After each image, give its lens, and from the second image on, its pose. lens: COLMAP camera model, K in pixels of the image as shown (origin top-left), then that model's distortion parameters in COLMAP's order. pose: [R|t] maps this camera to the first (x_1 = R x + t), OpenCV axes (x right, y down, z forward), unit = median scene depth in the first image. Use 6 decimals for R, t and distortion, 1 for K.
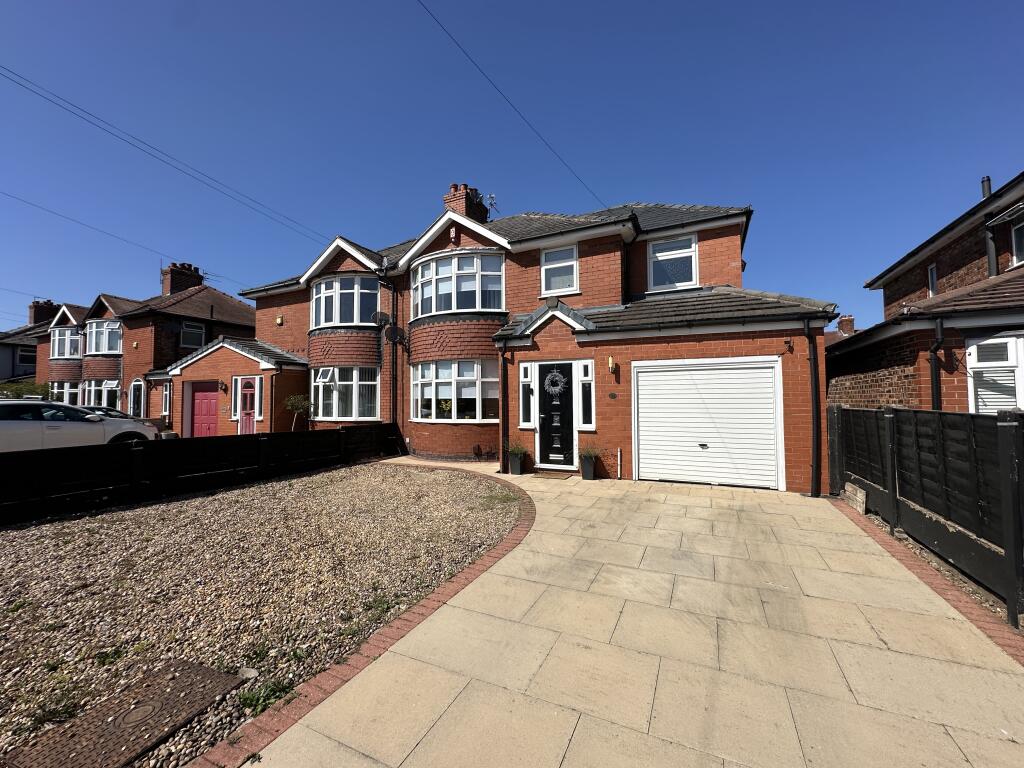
lens RADIAL K [[407.5, 0, 512.0], [0, 407.5, 384.0], [0, 0, 1]] dist [0.000980, 0.000156]
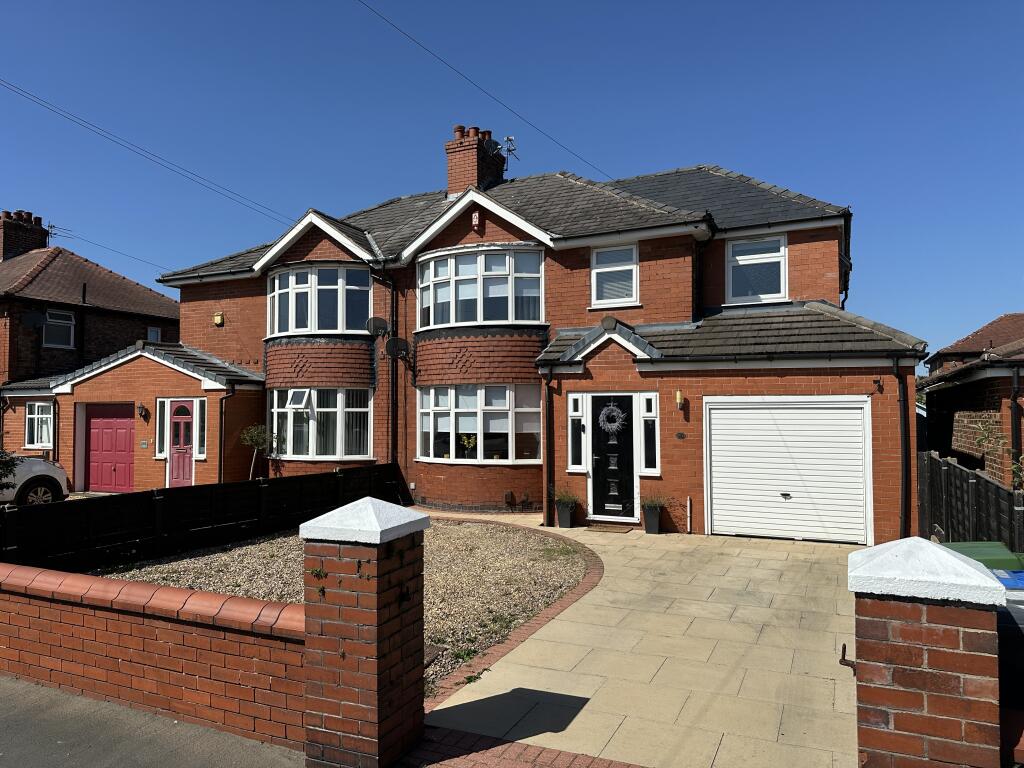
lens RADIAL K [[710.8, 0, 512.0], [0, 710.8, 384.0], [0, 0, 1]] dist [0.151024, -0.233089]
pose [[0.999863, 0.004354, 0.015946, -0.106722], [-0.004347, 0.999990, -0.000487, -0.062358], [-0.015948, 0.000418, 0.999873, -0.403451]]
